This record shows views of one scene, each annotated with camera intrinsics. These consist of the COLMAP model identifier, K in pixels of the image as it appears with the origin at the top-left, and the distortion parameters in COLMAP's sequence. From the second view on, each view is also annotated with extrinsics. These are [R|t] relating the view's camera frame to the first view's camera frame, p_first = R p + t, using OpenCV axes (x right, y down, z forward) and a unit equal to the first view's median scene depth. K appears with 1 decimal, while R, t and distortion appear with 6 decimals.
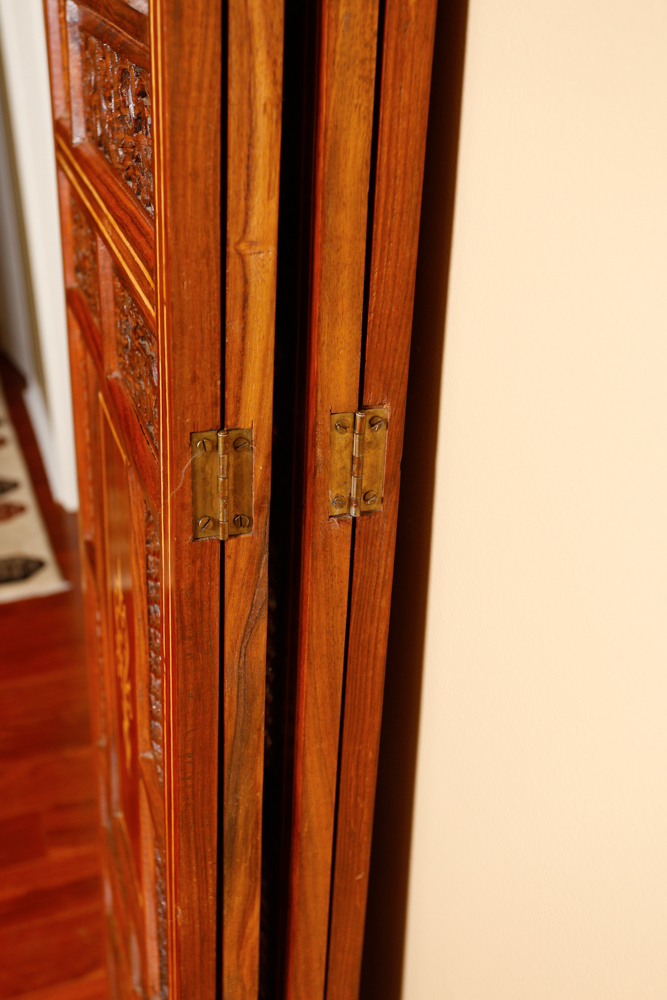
lens RADIAL K [[1078.5, 0, 334.3], [0, 1078.5, 498.8], [0, 0, 1]] dist [0.040355, 0.000000]
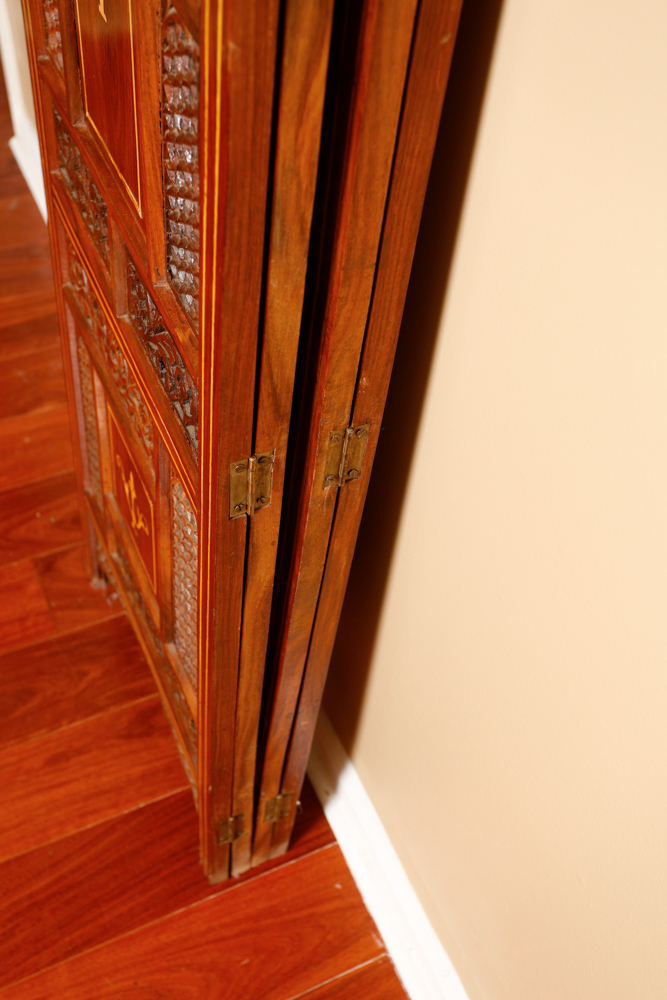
lens RADIAL K [[1078.5, 0, 334.0], [0, 1078.5, 498.3], [0, 0, 1]] dist [0.040355, 0.000000]
pose [[0.994940, -0.031232, 0.095490, -0.144144], [-0.008707, 0.920070, 0.391657, 0.347825], [-0.100090, -0.390507, 0.915143, 0.151847]]
